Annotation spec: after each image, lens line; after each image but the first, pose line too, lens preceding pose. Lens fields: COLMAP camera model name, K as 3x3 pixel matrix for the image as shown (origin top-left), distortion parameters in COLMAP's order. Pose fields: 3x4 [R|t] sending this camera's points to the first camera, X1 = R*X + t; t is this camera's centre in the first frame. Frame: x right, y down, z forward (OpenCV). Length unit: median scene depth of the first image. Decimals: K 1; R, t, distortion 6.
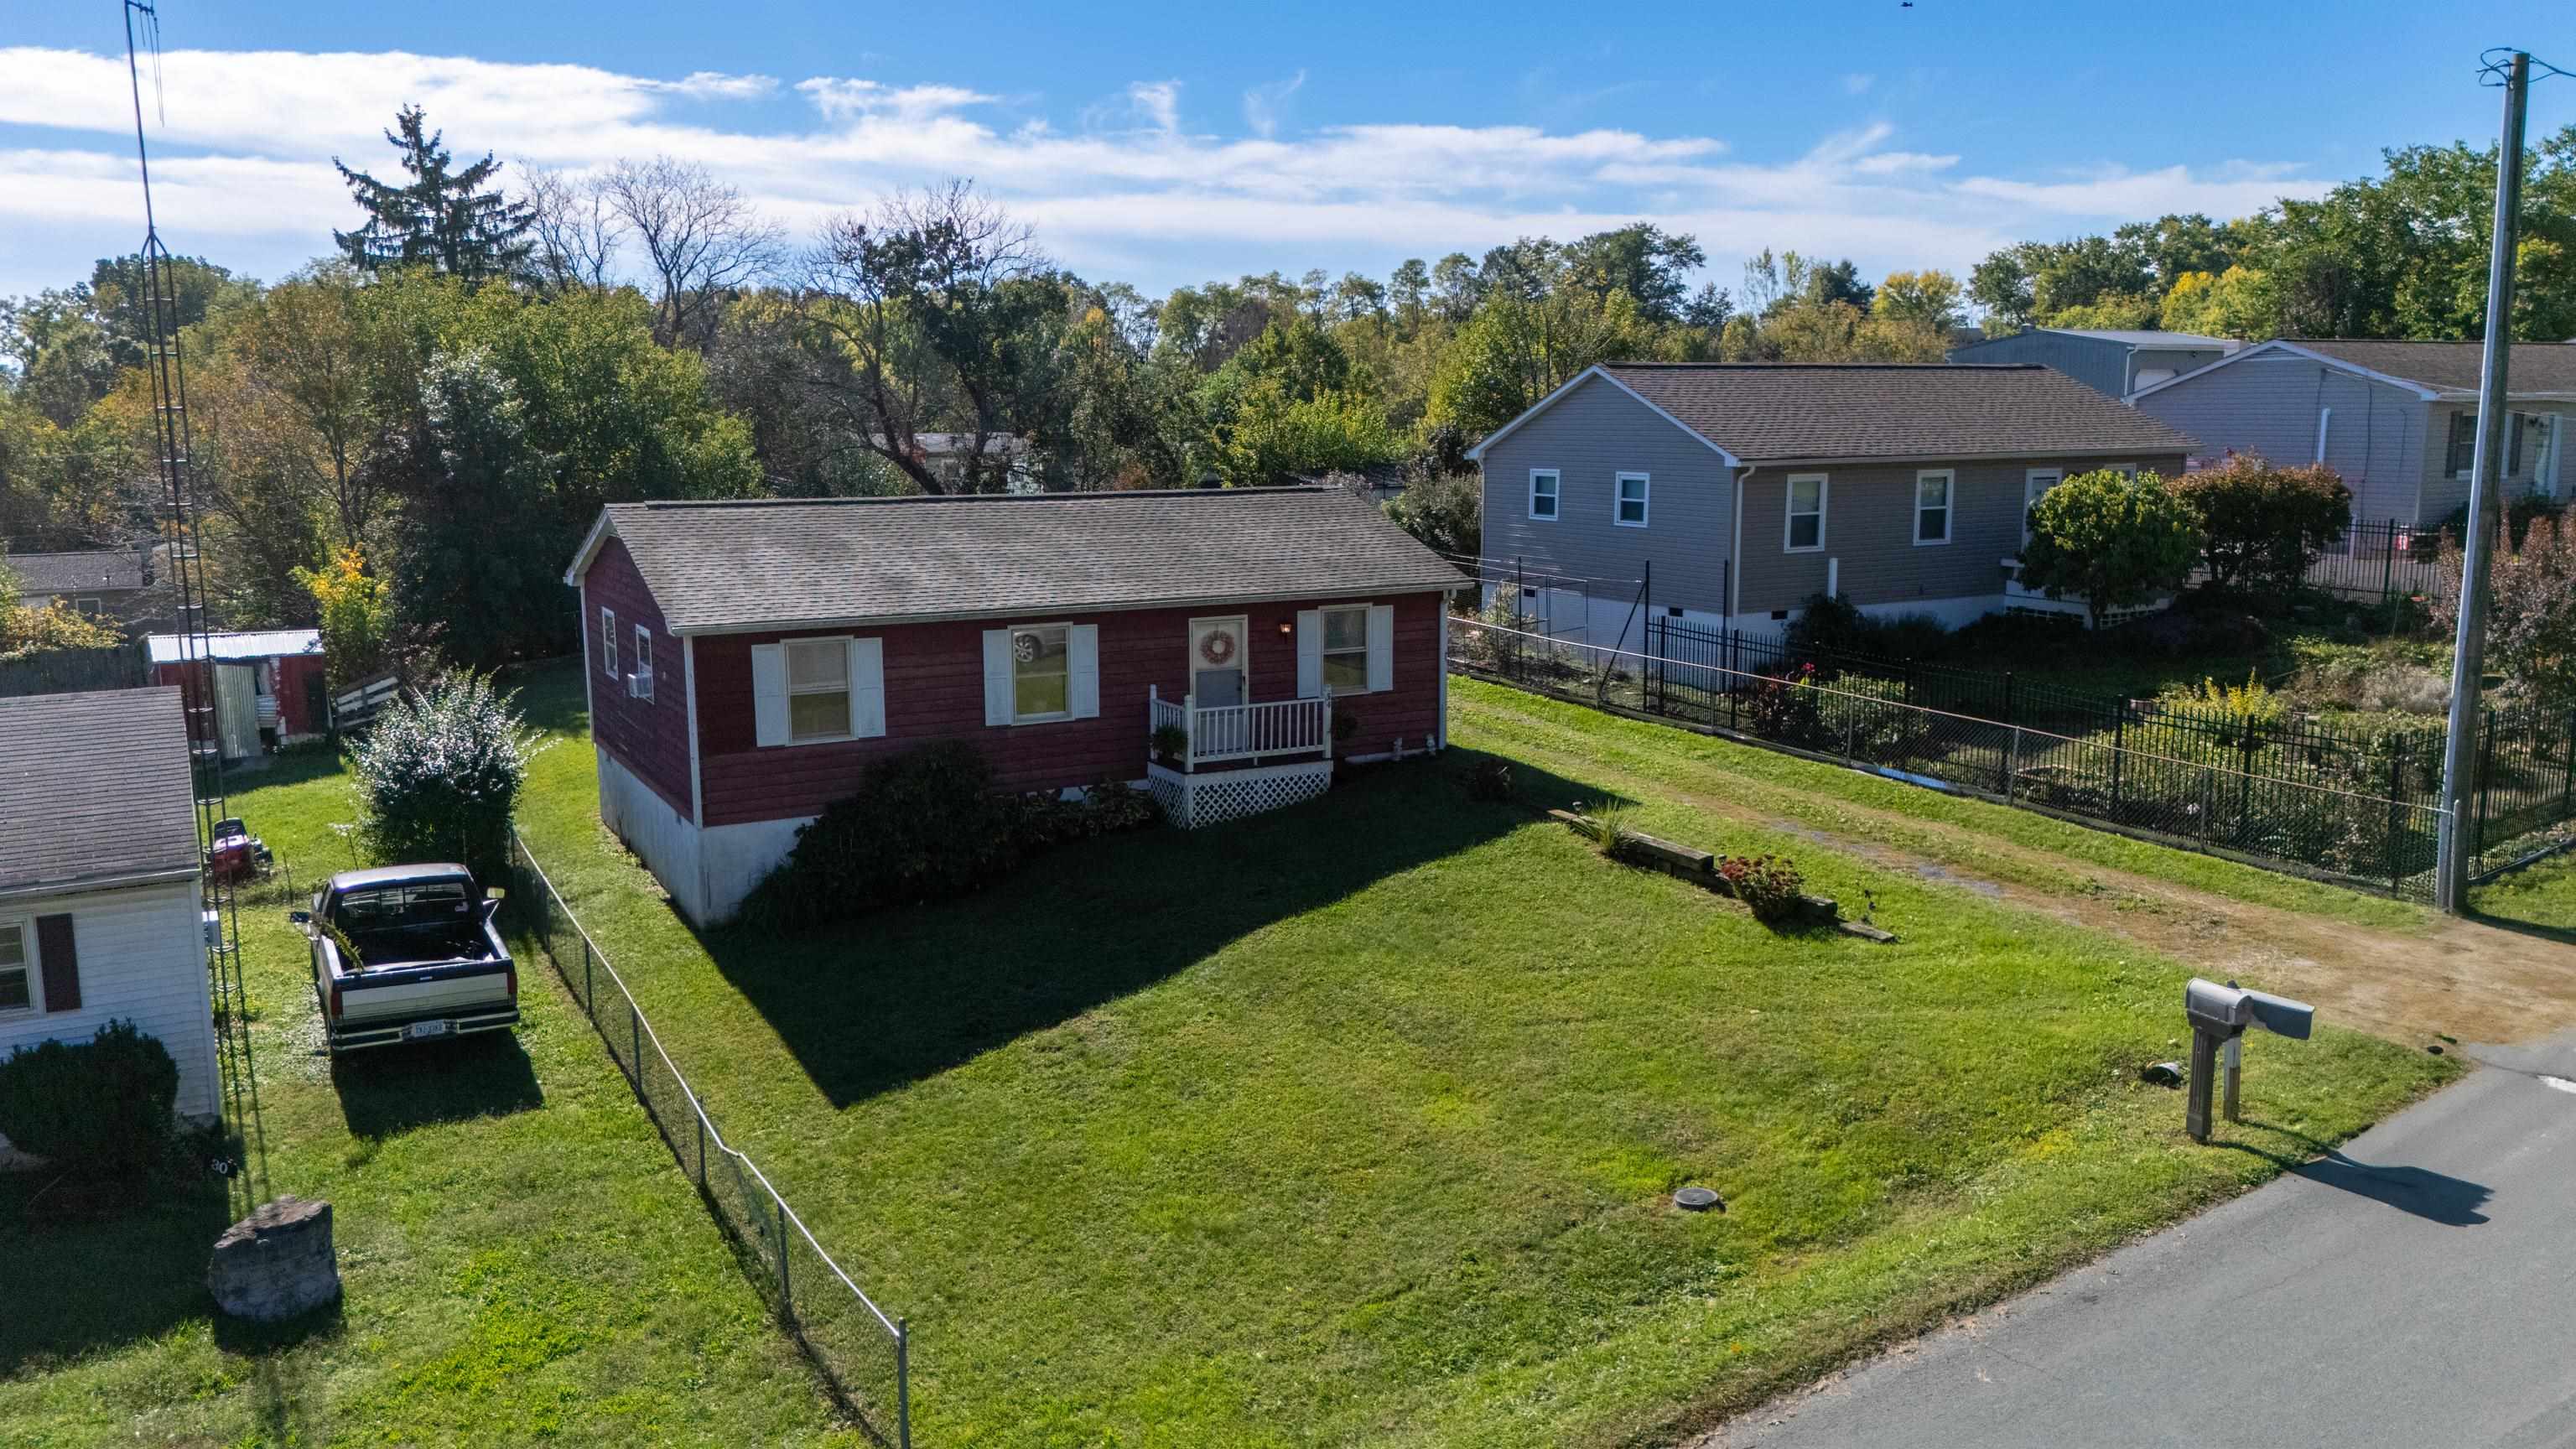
lens RADIAL K [[1902.4, 0, 1288.0], [0, 1902.4, 724.5], [0, 0, 1]] dist [0.072948, -0.065649]
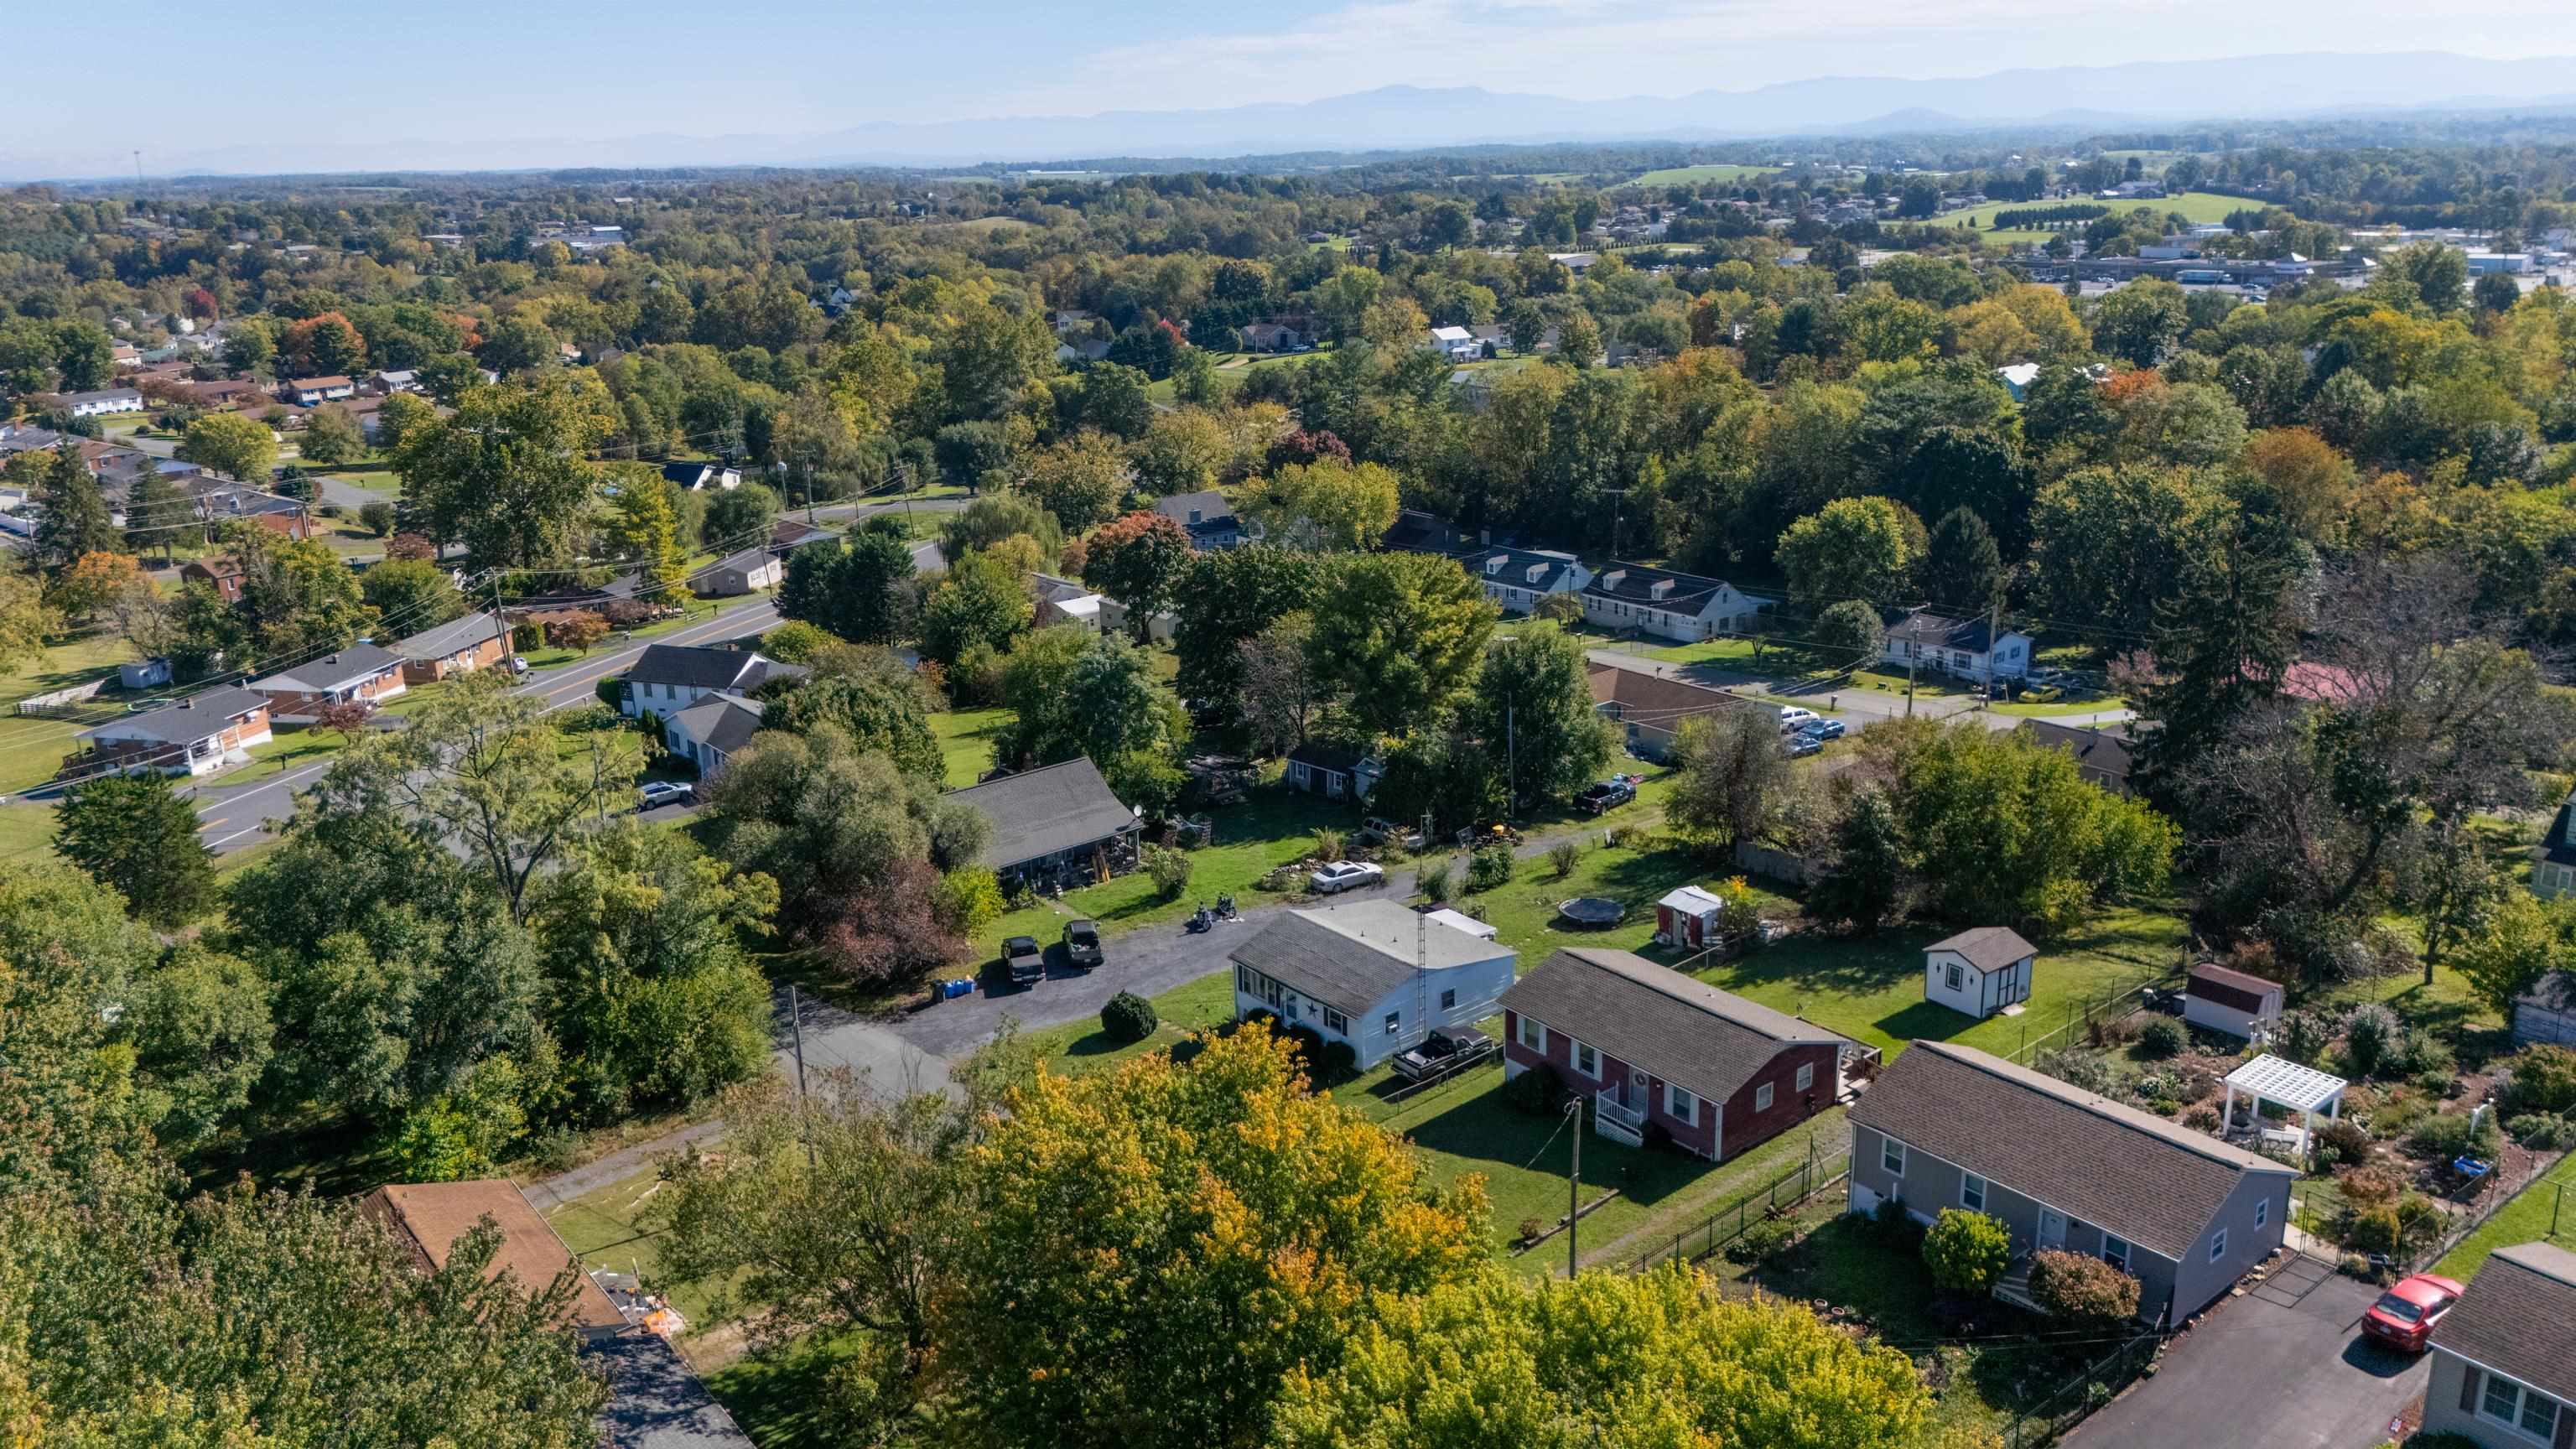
lens RADIAL K [[1902.4, 0, 1288.0], [0, 1902.4, 724.5], [0, 0, 1]] dist [0.072948, -0.065649]
pose [[0.164399, 0.287408, -0.943594, 2.452910], [-0.139199, 0.953796, 0.266263, -1.254229], [0.976523, 0.087574, 0.196810, -0.075335]]
